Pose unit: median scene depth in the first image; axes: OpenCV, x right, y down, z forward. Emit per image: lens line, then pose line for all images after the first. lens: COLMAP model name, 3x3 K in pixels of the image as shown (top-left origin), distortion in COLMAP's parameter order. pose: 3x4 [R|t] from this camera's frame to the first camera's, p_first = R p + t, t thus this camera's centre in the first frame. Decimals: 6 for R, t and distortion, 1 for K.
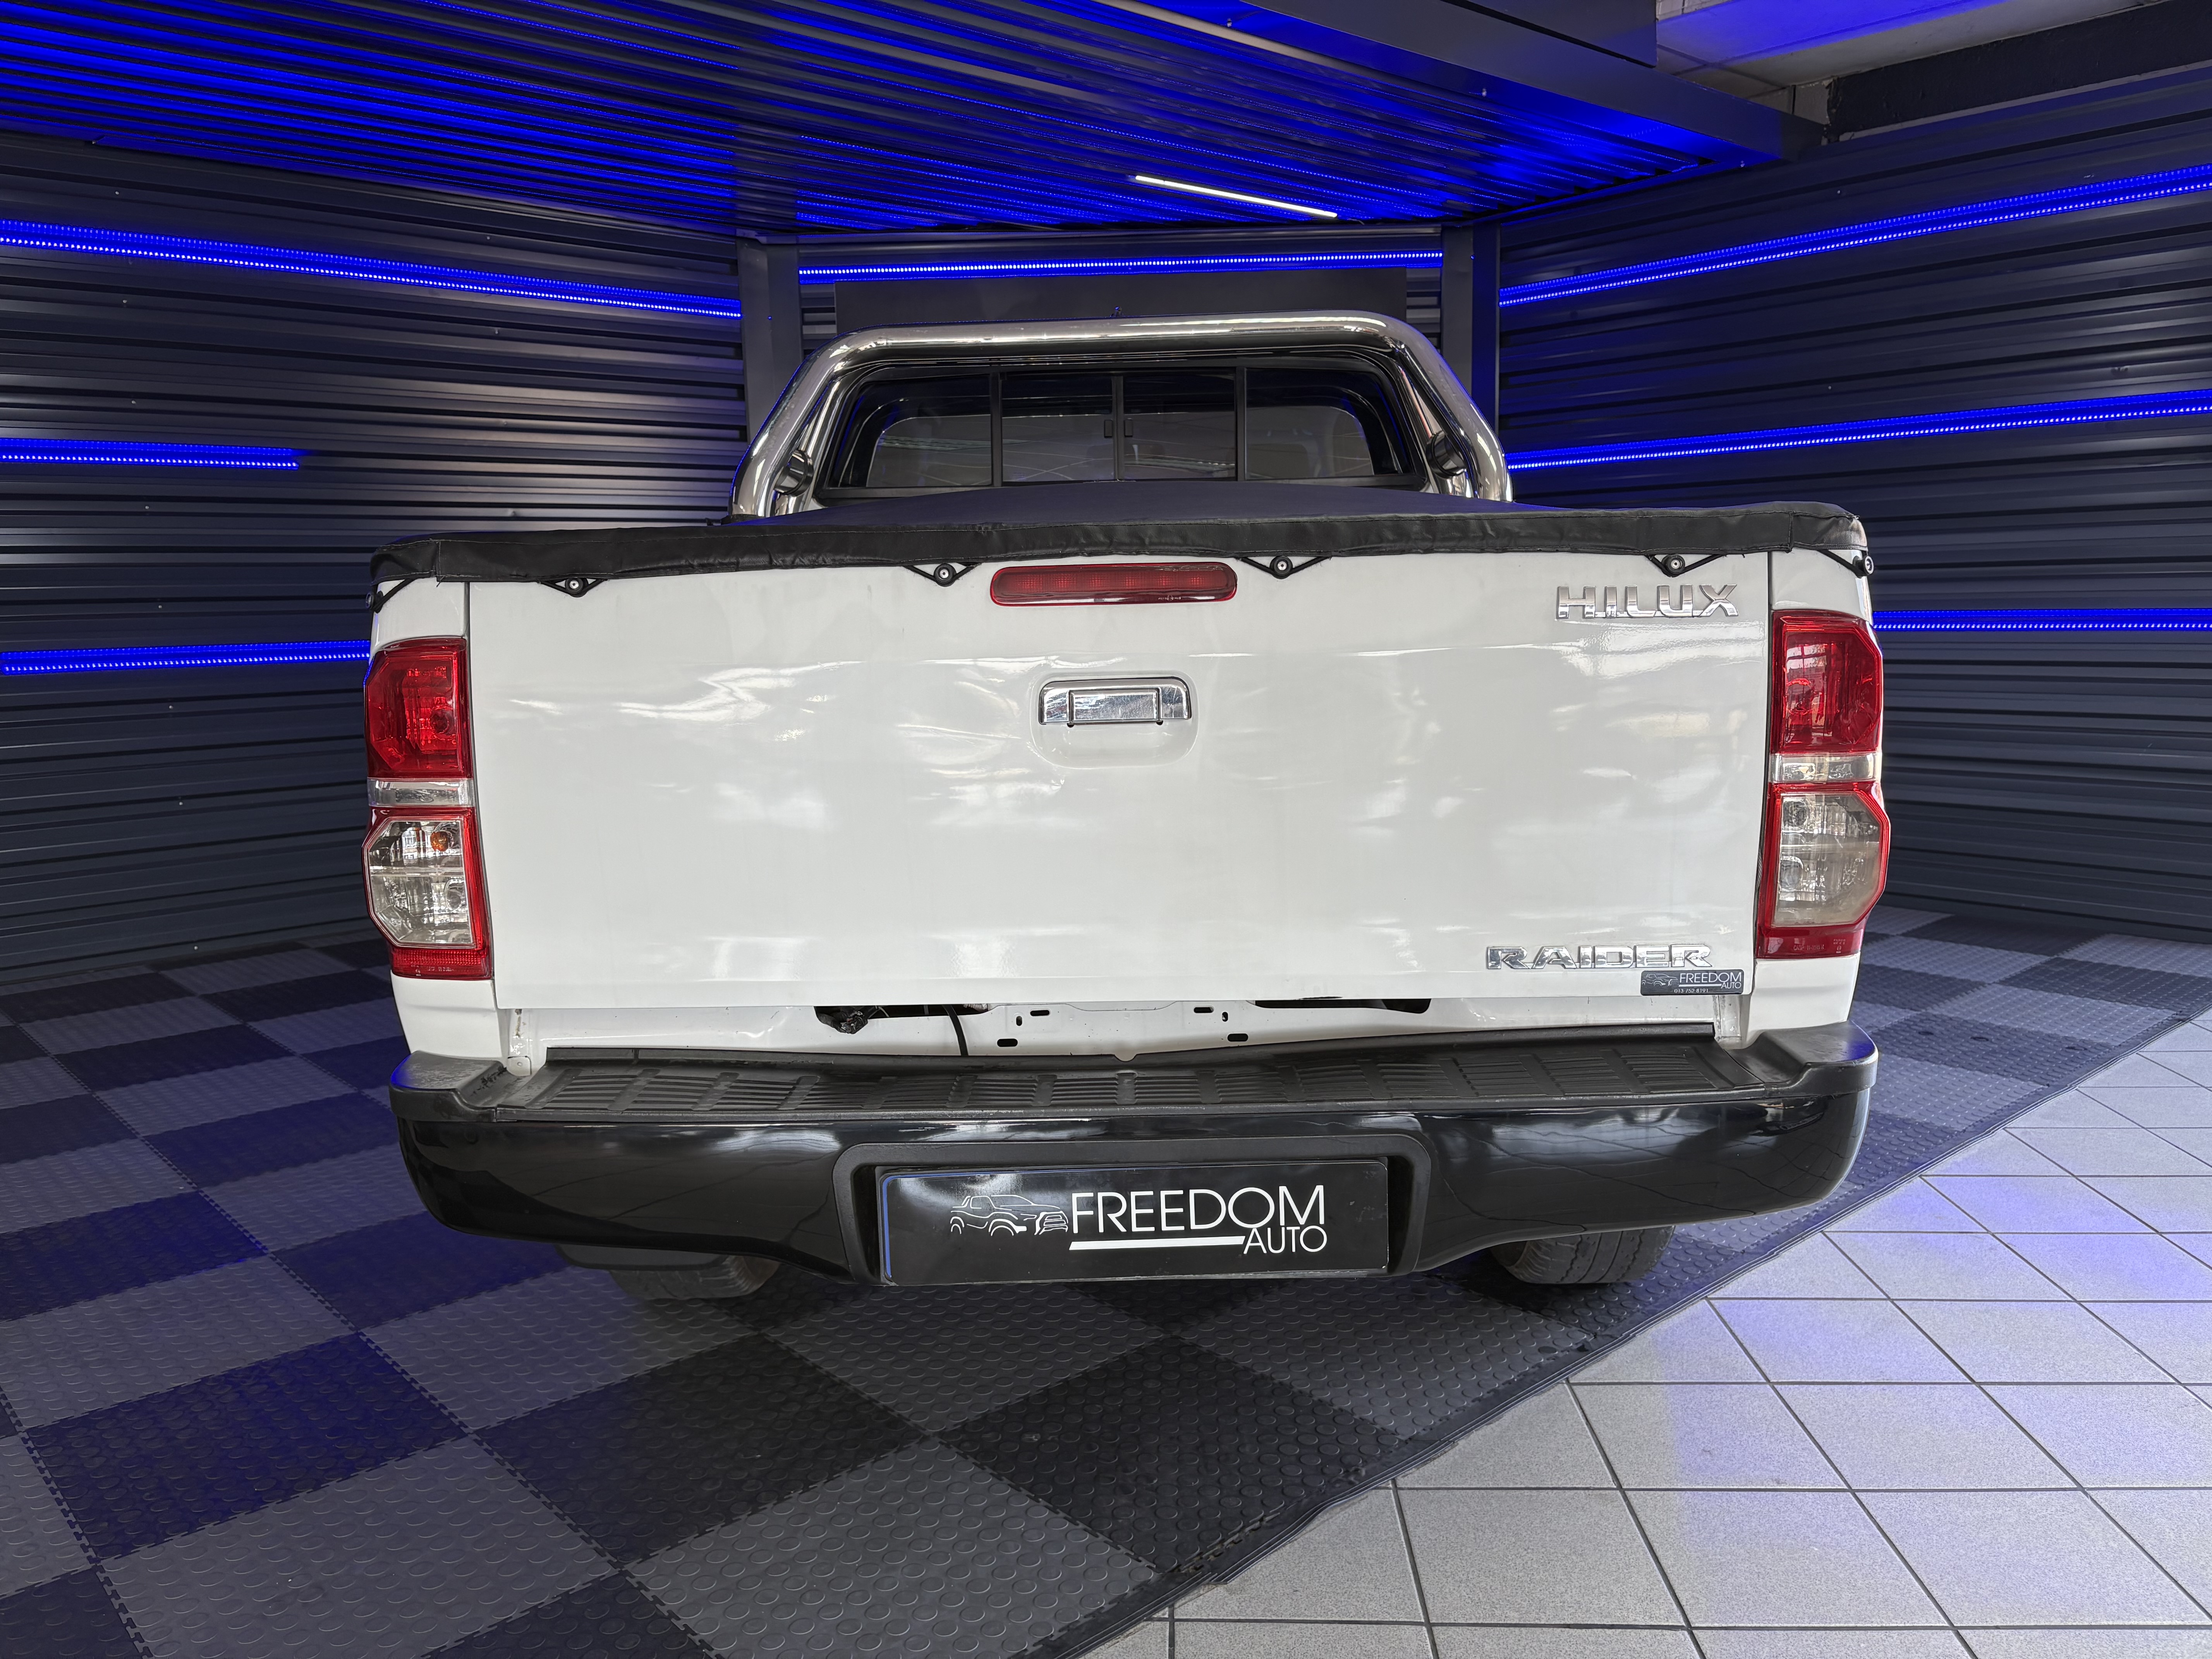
lens RADIAL K [[1709.4, 0, 1128.9], [0, 1709.4, 816.0], [0, 0, 1]] dist [0.057865, -0.071379]
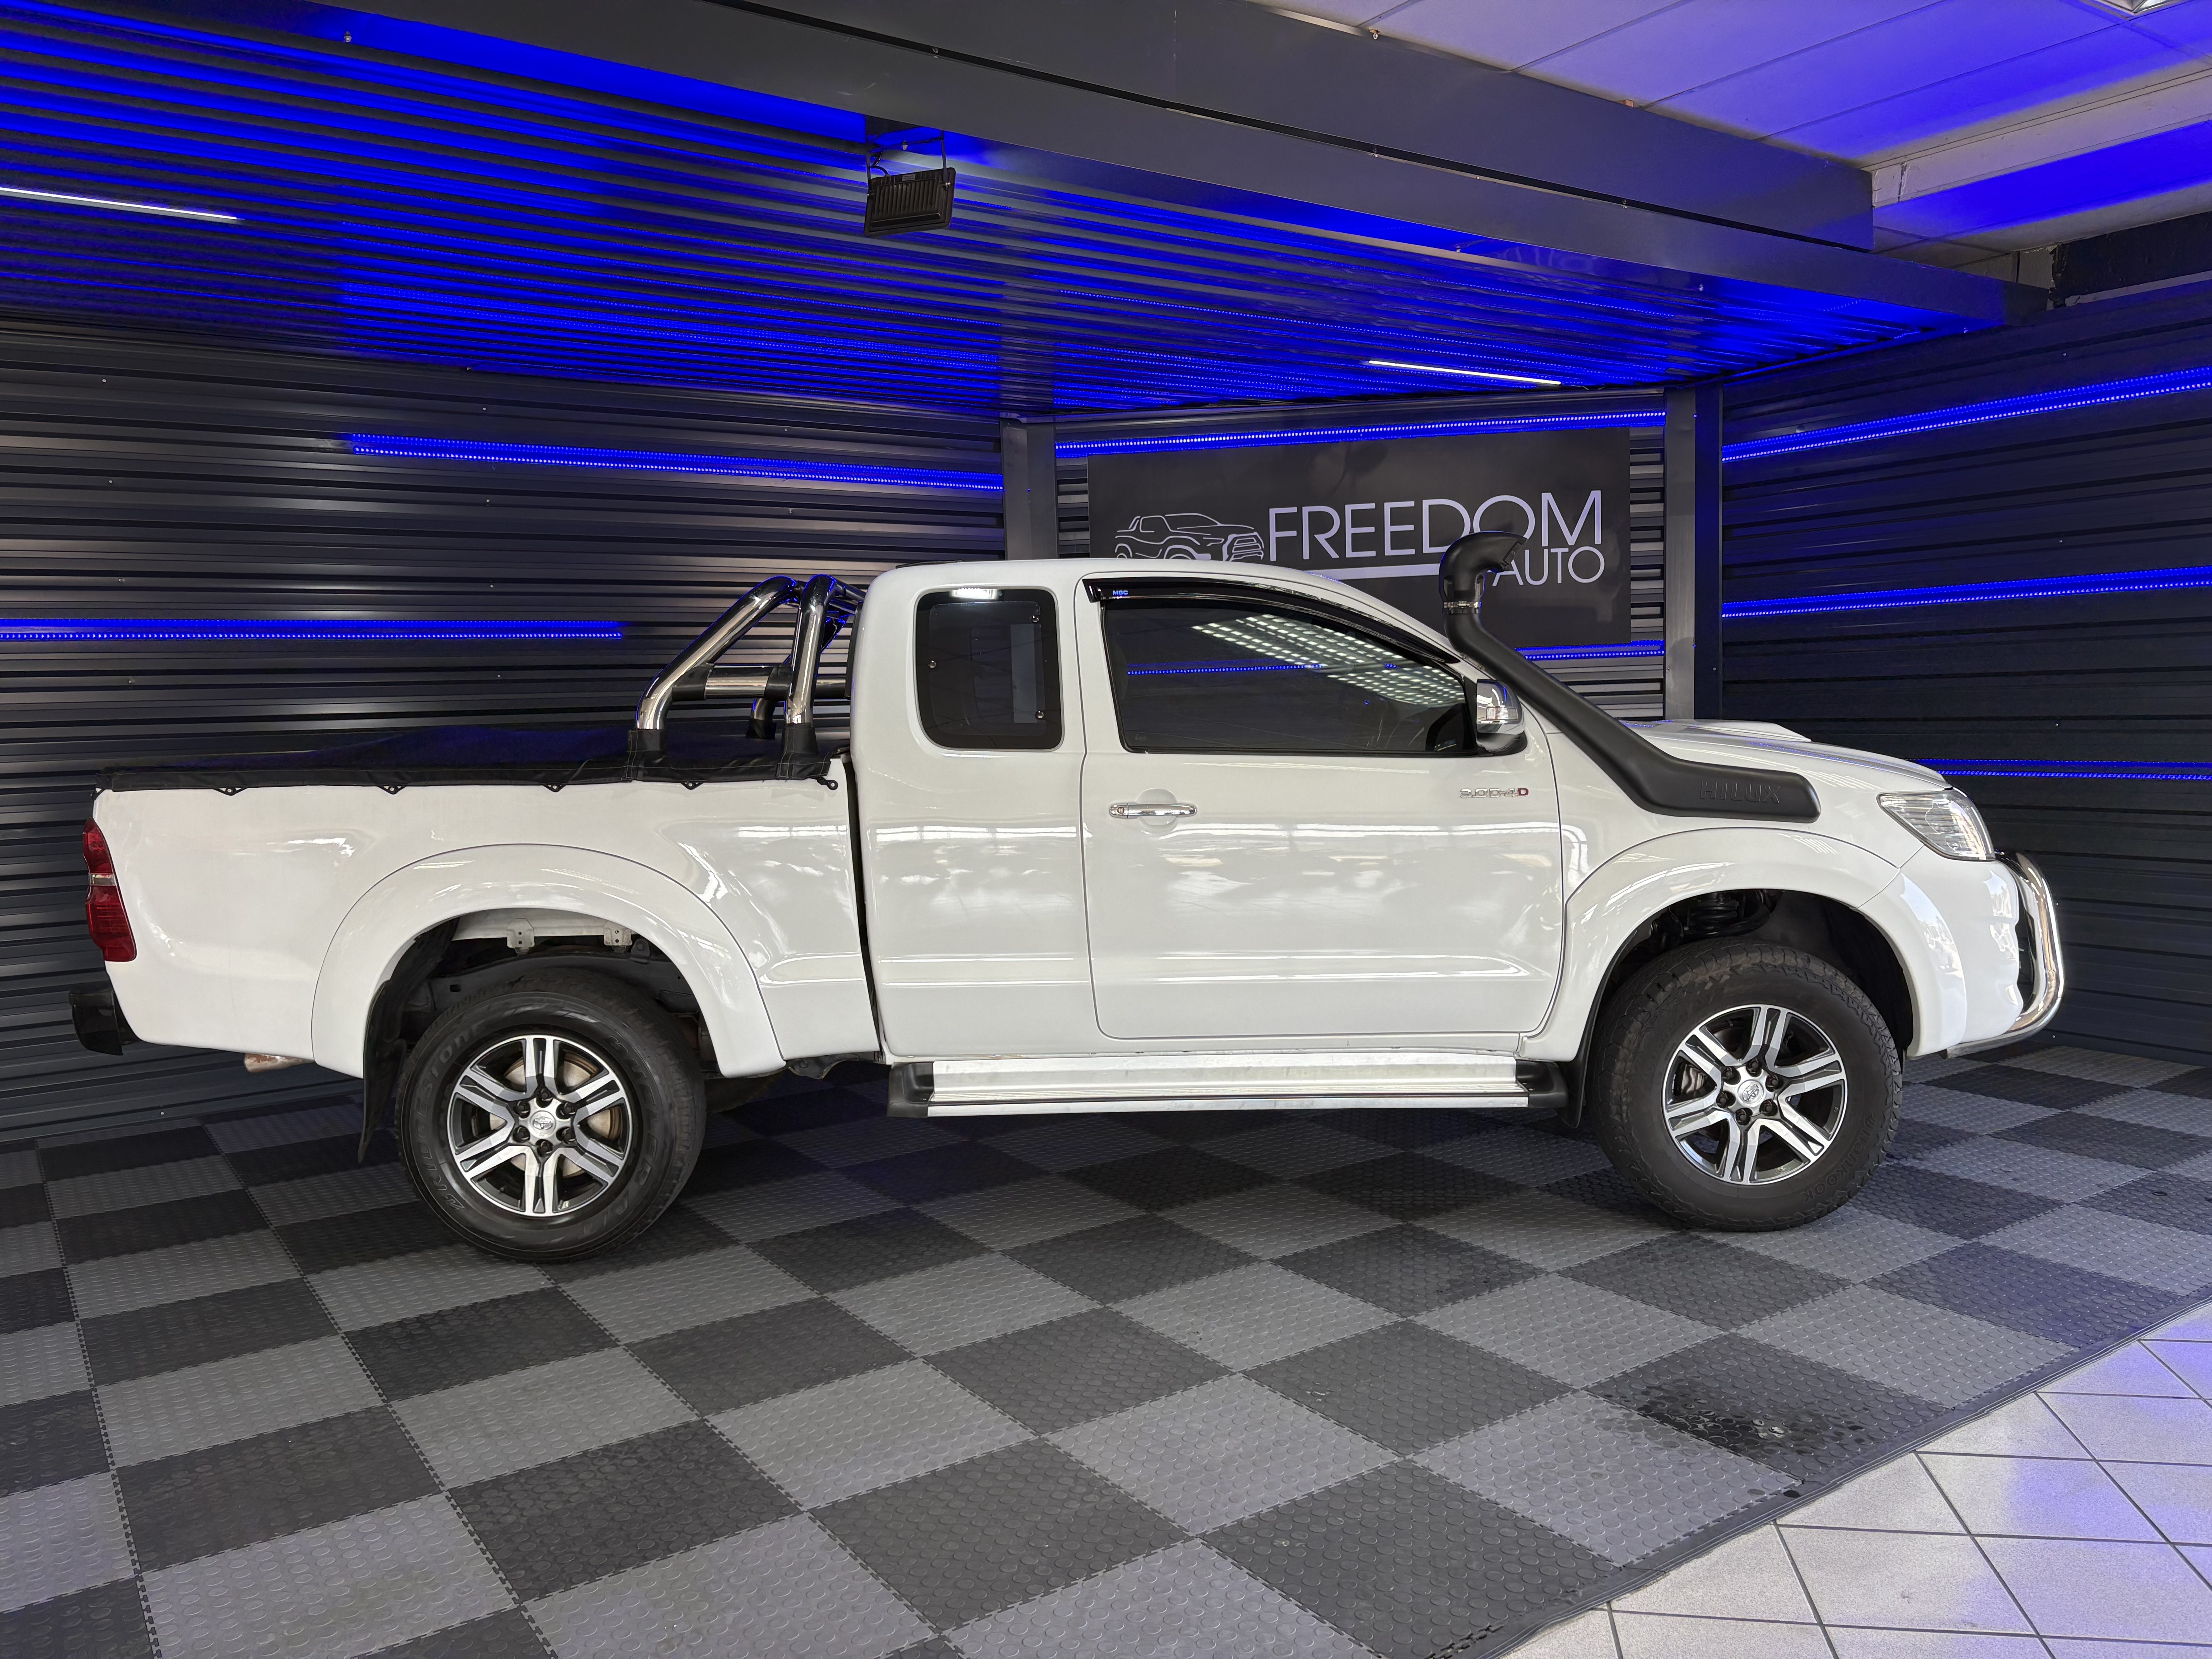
lens RADIAL K [[1709.4, 0, 1115.9], [0, 1709.4, 830.4], [0, 0, 1]] dist [0.057865, -0.071379]
pose [[0.990665, 0.003108, -0.136286, -0.009170], [-0.009937, 0.998727, -0.049455, -0.043492], [0.135959, 0.050348, 0.989434, -0.136636]]
